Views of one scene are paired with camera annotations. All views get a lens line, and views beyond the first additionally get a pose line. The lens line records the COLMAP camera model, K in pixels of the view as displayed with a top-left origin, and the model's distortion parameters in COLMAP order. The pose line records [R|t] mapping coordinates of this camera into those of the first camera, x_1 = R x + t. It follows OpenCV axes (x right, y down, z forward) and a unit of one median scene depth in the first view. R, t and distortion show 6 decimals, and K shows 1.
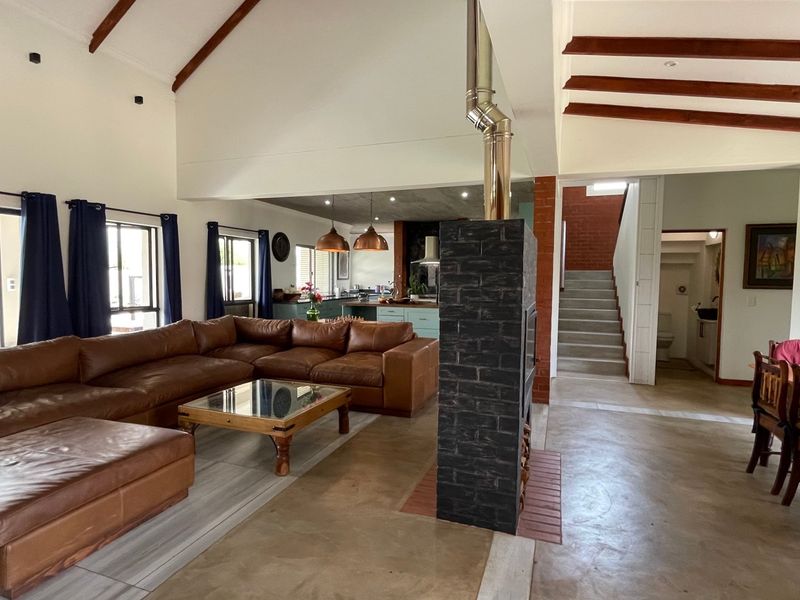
lens RADIAL K [[434.7, 0, 397.6], [0, 434.7, 302.1], [0, 0, 1]] dist [-0.000178, -0.000553]
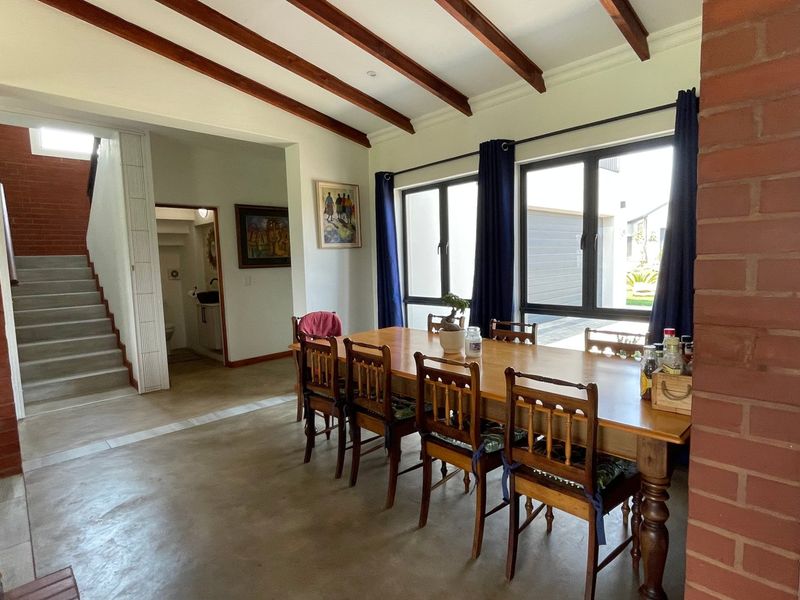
lens RADIAL K [[434.7, 0, 397.6], [0, 434.7, 302.1], [0, 0, 1]] dist [-0.000178, -0.000553]
pose [[0.451537, -0.107634, 0.885737, 0.057816], [0.086928, 0.993282, 0.076388, 0.000445], [-0.888008, 0.042504, 0.457860, 0.195495]]
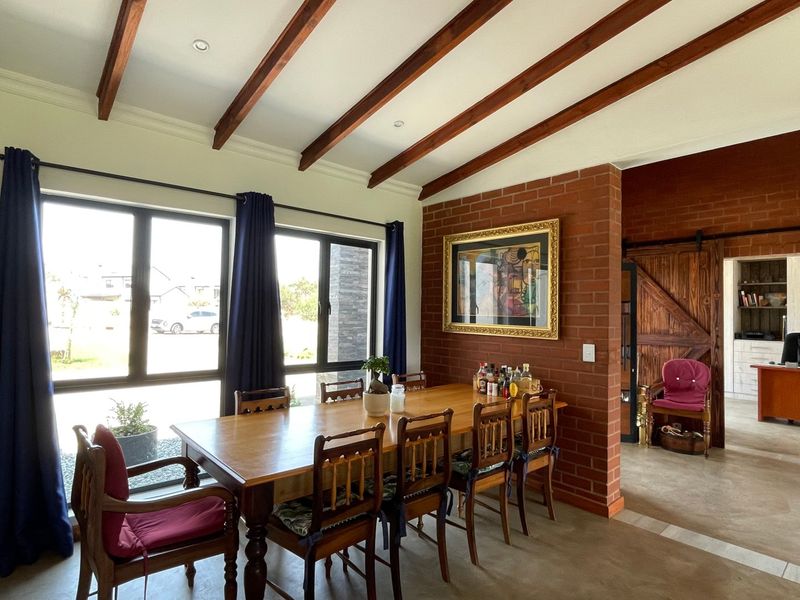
lens RADIAL K [[434.7, 0, 397.6], [0, 434.7, 302.1], [0, 0, 1]] dist [-0.000178, -0.000553]
pose [[-0.867573, -0.012431, 0.497154, 0.222144], [0.002249, 0.999579, 0.028920, -0.035784], [-0.497304, 0.026209, -0.867180, 0.694441]]
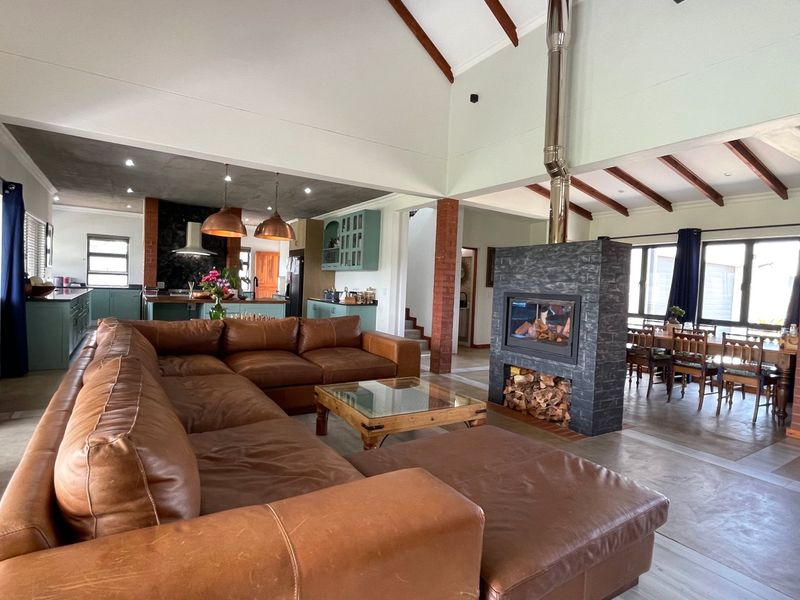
lens RADIAL K [[434.7, 0, 397.6], [0, 434.7, 302.1], [0, 0, 1]] dist [-0.000178, -0.000553]
pose [[0.612981, -0.014387, 0.789966, -0.585919], [0.010890, 0.999893, 0.009760, 0.004943], [-0.790022, 0.002620, 0.613072, 0.244797]]
